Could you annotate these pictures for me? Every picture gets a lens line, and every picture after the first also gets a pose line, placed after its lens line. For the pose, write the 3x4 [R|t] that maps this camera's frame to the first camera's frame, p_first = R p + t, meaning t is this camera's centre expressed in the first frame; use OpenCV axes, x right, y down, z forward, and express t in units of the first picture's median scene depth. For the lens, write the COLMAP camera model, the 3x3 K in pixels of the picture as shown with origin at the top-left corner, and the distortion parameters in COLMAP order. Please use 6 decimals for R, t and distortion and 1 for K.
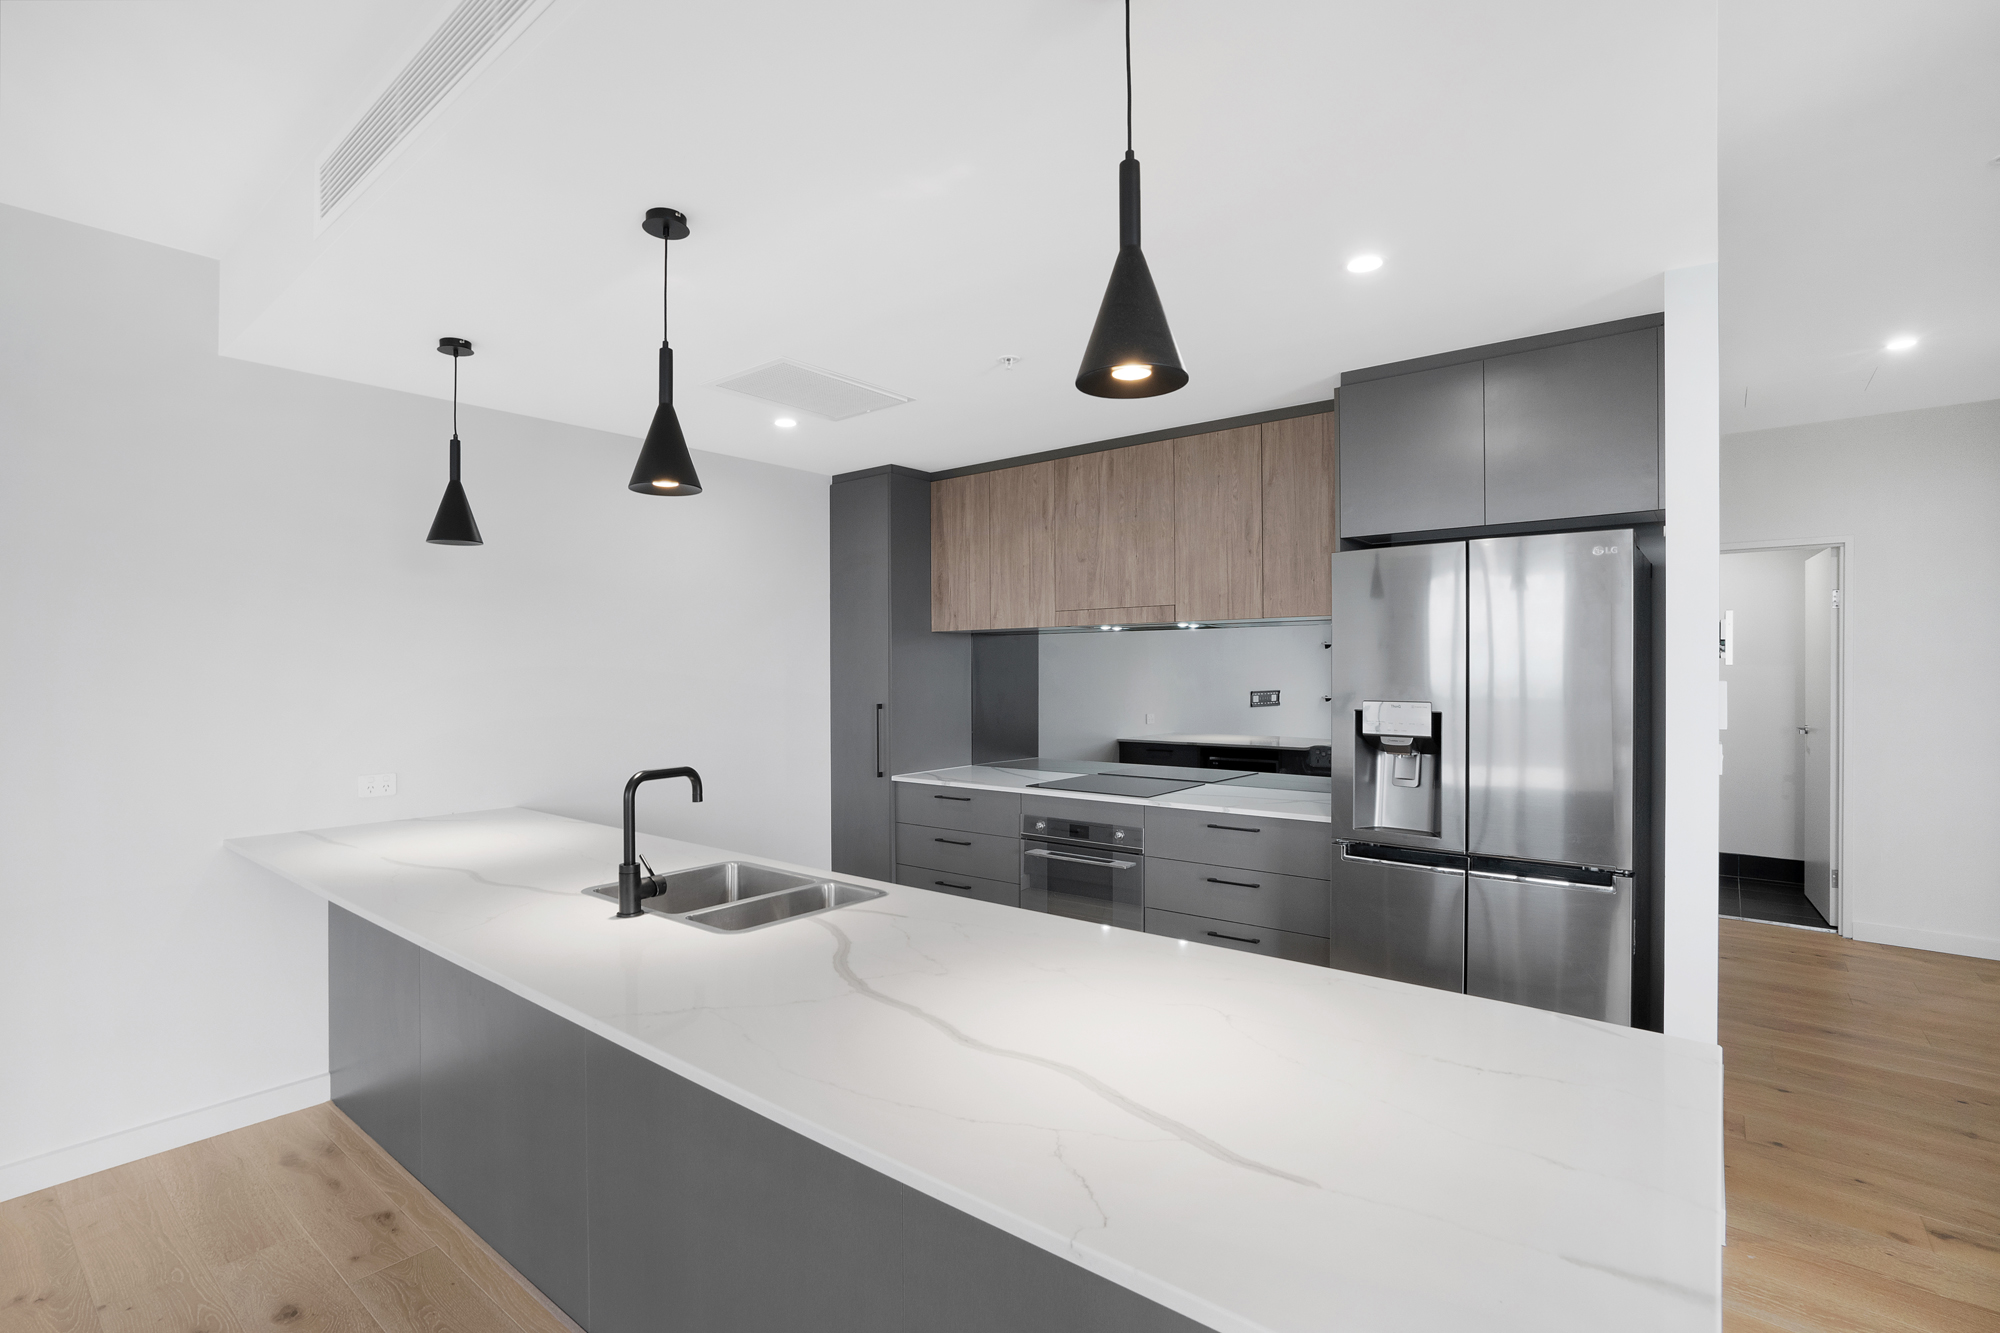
lens RADIAL K [[940.2, 0, 999.5], [0, 940.2, 652.1], [0, 0, 1]] dist [-0.055678, 0.021504]
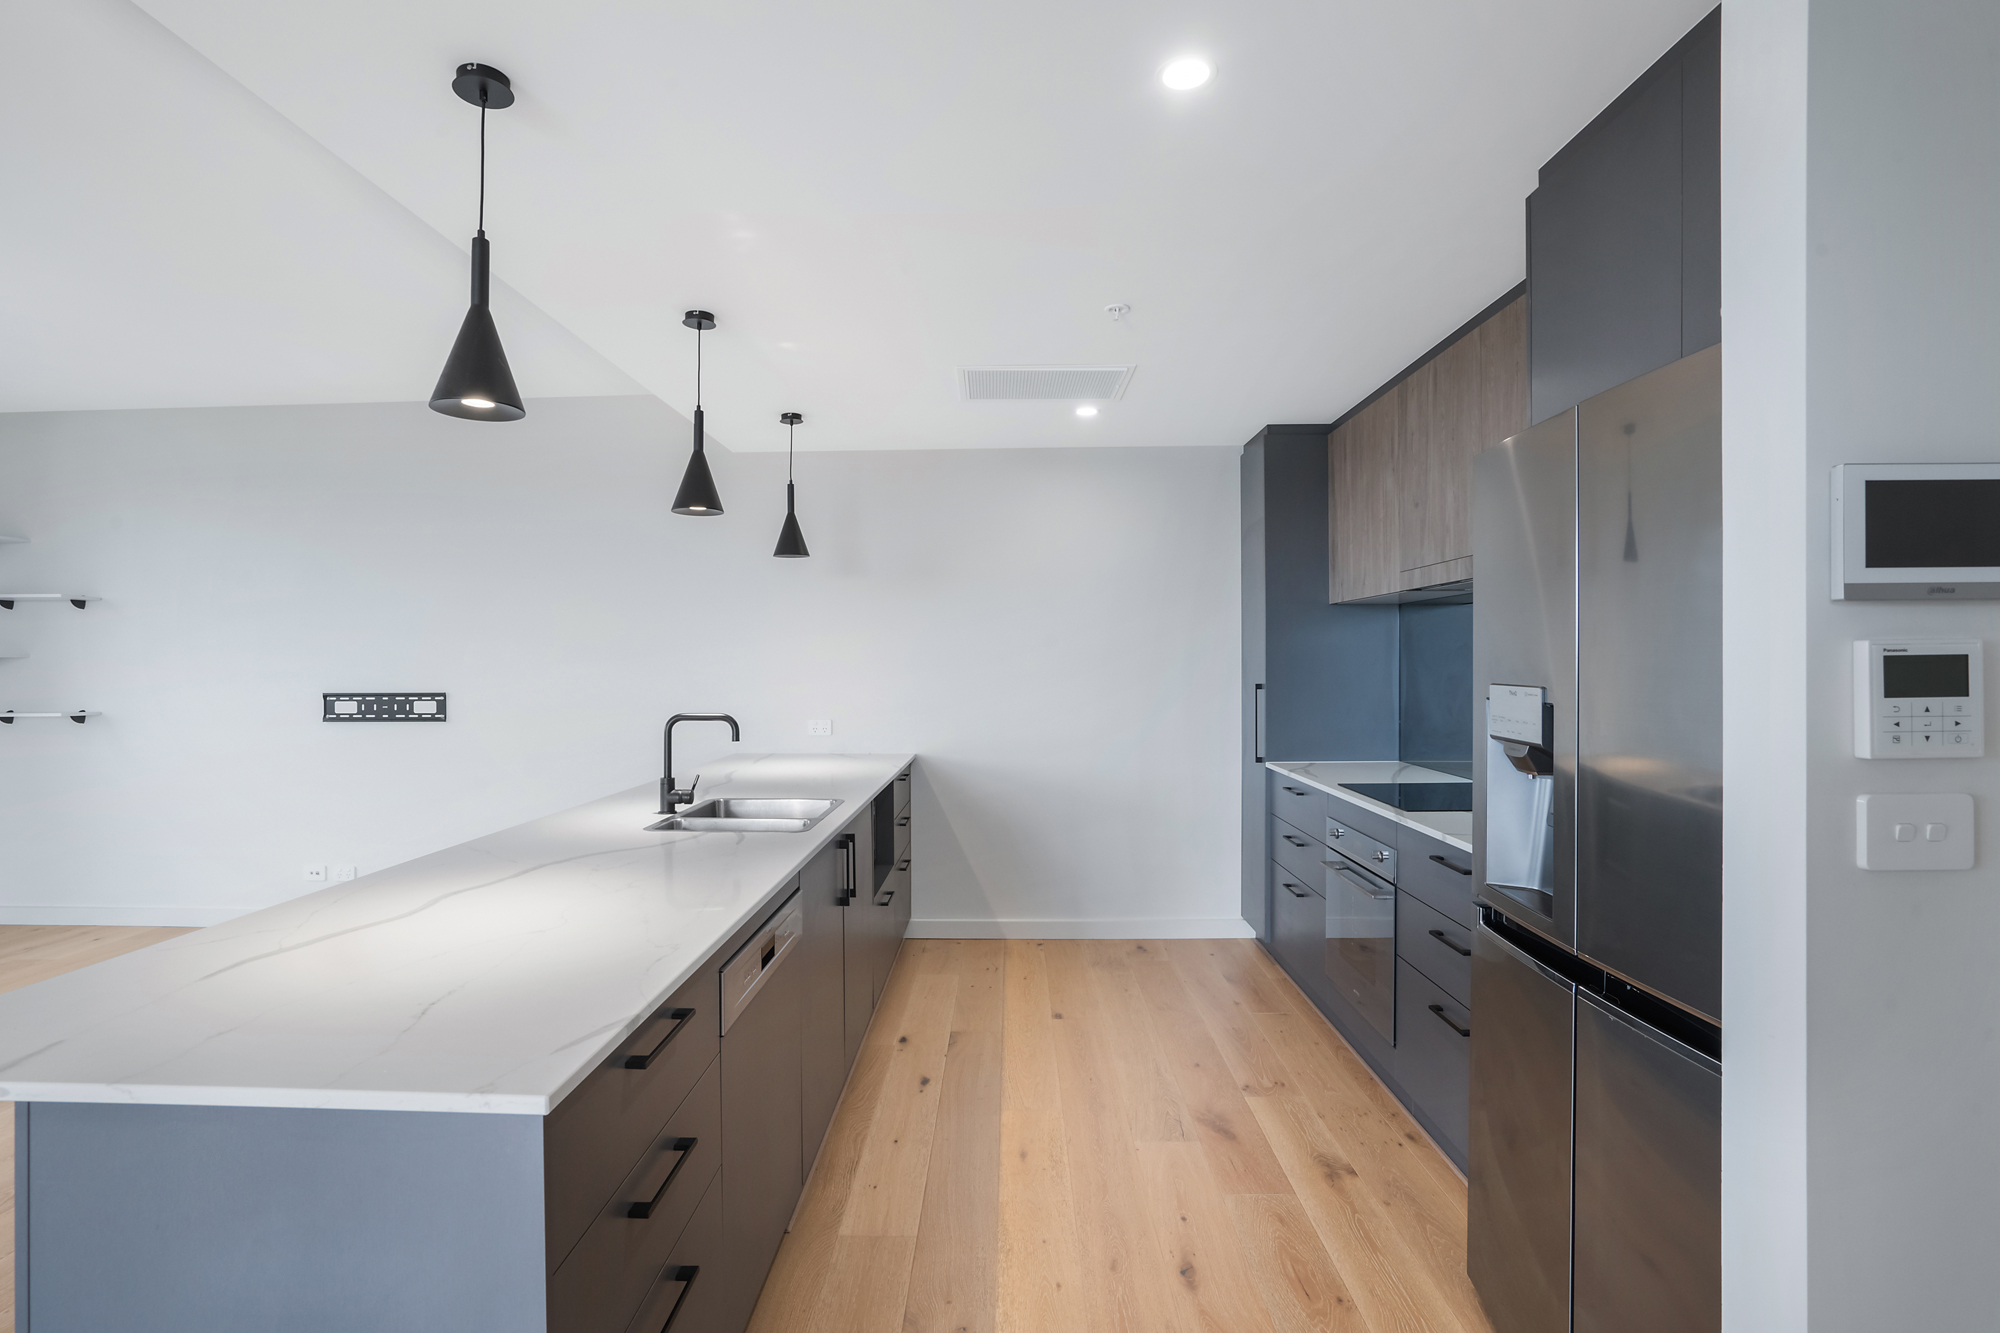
lens RADIAL K [[940.2, 0, 999.5], [0, 940.2, 652.1], [0, 0, 1]] dist [-0.055678, 0.021504]
pose [[0.617845, -0.003153, -0.786294, 0.502895], [0.017321, 0.999804, 0.009601, 0.013220], [0.786109, -0.019552, 0.617778, 0.244887]]
